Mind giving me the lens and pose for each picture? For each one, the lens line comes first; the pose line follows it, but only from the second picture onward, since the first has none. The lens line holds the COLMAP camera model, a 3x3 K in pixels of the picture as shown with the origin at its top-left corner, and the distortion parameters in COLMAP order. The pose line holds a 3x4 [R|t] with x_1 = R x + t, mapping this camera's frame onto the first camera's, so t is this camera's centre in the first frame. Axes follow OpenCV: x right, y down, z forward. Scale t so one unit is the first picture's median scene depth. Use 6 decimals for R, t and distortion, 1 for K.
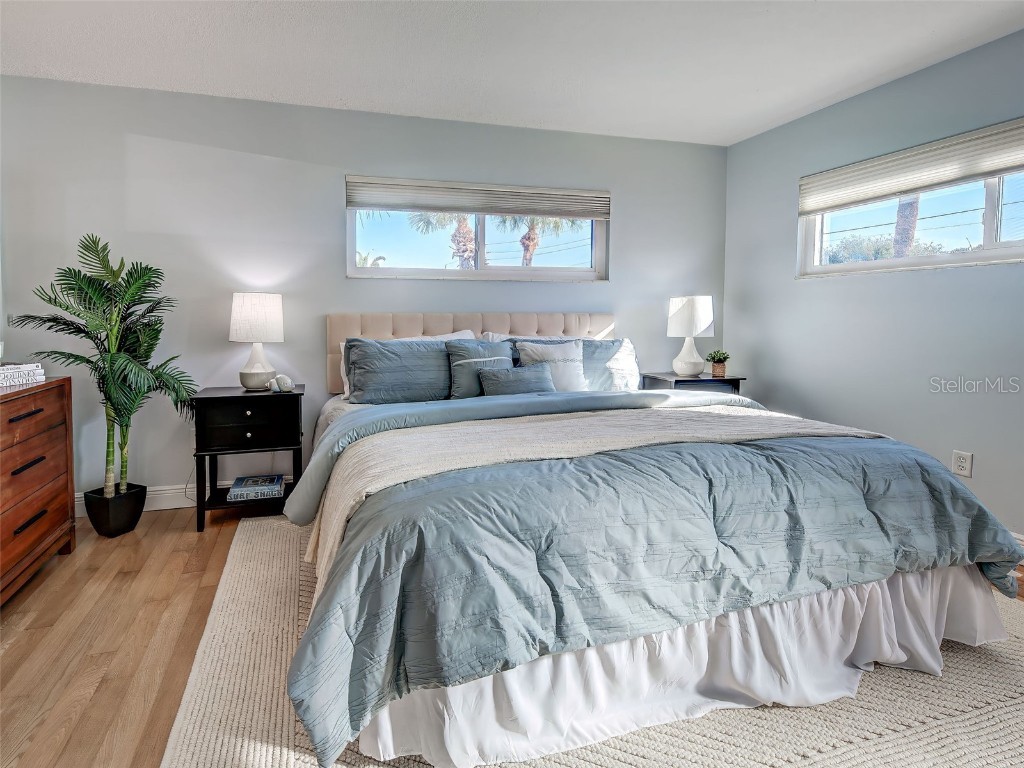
lens RADIAL K [[456.0, 0, 511.6], [0, 456.0, 330.7], [0, 0, 1]] dist [0.003023, -0.000029]
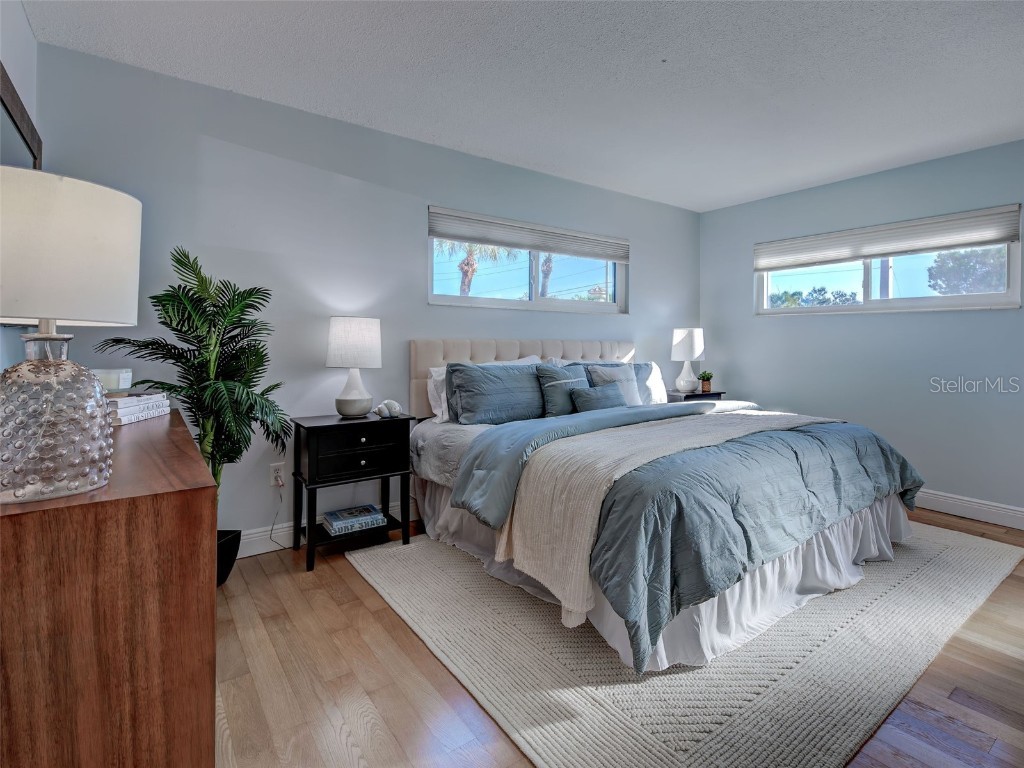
lens RADIAL K [[521.7, 0, 513.8], [0, 521.7, 333.8], [0, 0, 1]] dist [0.002255, 0.000845]
pose [[0.921697, 0.014988, 0.387621, -0.700546], [0.004015, 0.998831, -0.048170, 0.007562], [-0.387890, 0.045955, 0.920559, -0.165470]]
